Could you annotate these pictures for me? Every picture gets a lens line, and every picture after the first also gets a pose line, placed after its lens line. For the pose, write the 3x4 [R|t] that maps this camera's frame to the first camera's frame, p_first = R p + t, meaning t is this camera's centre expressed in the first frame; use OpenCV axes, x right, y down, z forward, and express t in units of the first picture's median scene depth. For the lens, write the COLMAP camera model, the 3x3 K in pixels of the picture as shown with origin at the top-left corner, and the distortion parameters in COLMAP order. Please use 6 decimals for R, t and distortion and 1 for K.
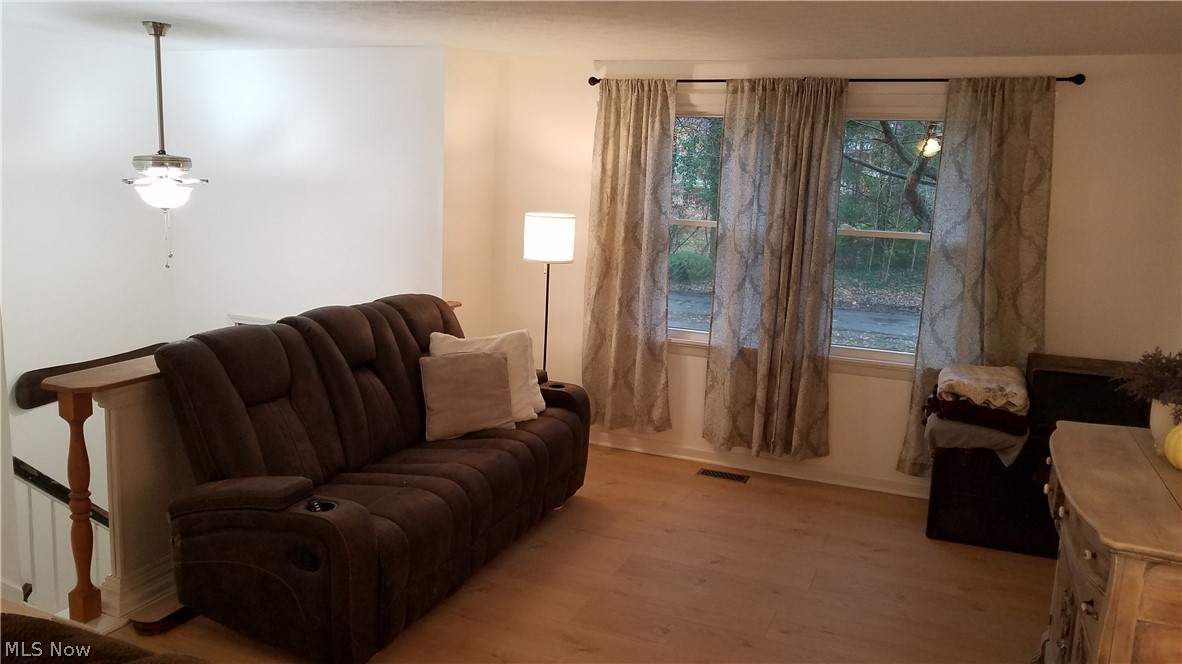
lens RADIAL K [[922.7, 0, 578.3], [0, 922.7, 339.0], [0, 0, 1]] dist [0.011800, -0.018392]
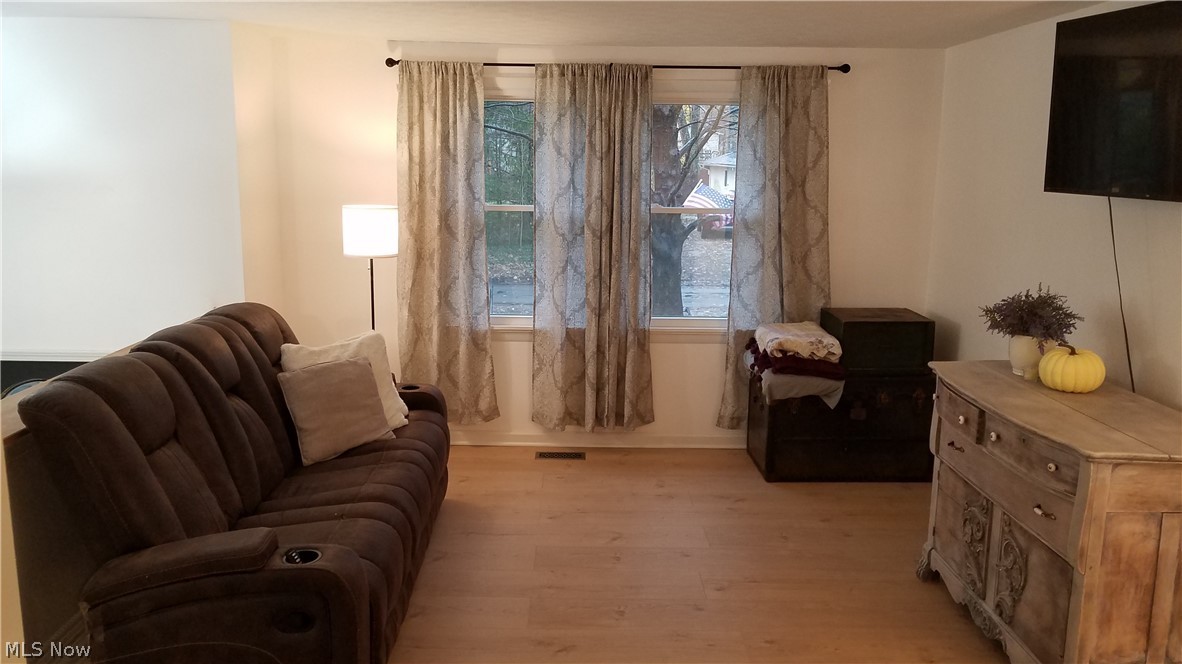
lens RADIAL K [[922.7, 0, 591.9], [0, 922.7, 328.4], [0, 0, 1]] dist [0.011800, -0.018392]
pose [[0.914070, -0.098080, 0.393517, -0.214195], [0.094687, 0.995111, 0.028079, -0.017781], [-0.394347, 0.011595, 0.918888, 0.059310]]
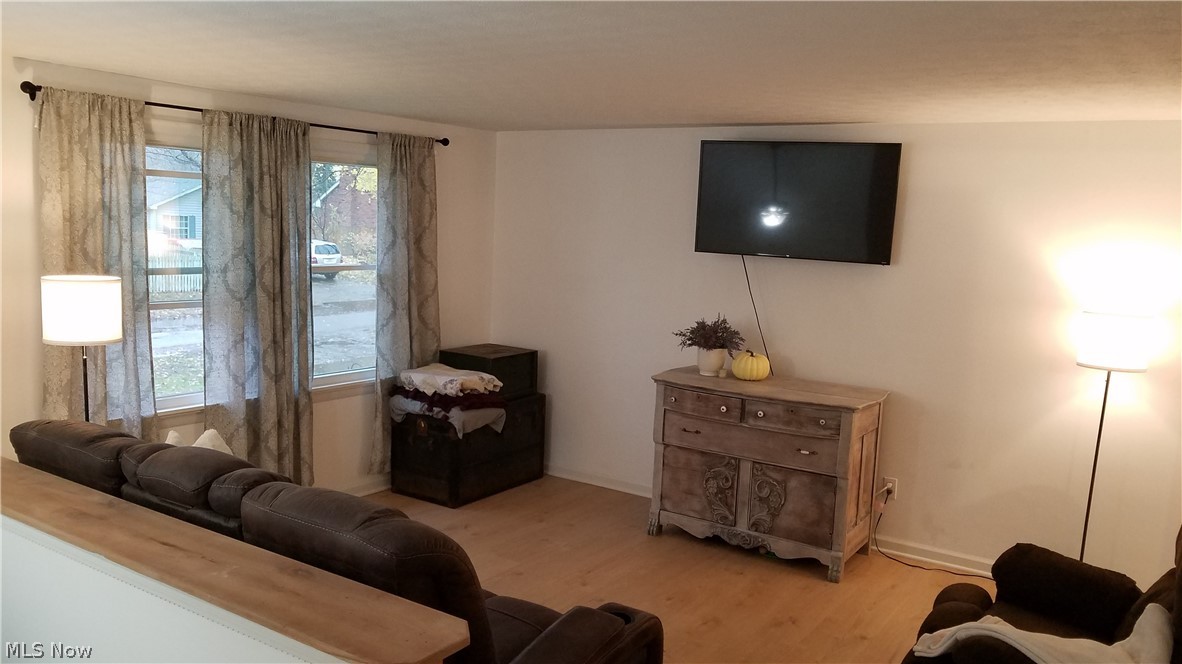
lens RADIAL K [[922.7, 0, 582.3], [0, 922.7, 360.6], [0, 0, 1]] dist [0.011800, -0.018392]
pose [[0.211842, -0.174452, 0.961608, -0.685693], [0.147486, 0.978377, 0.145003, -0.123509], [-0.966111, 0.111106, 0.232991, 0.484278]]
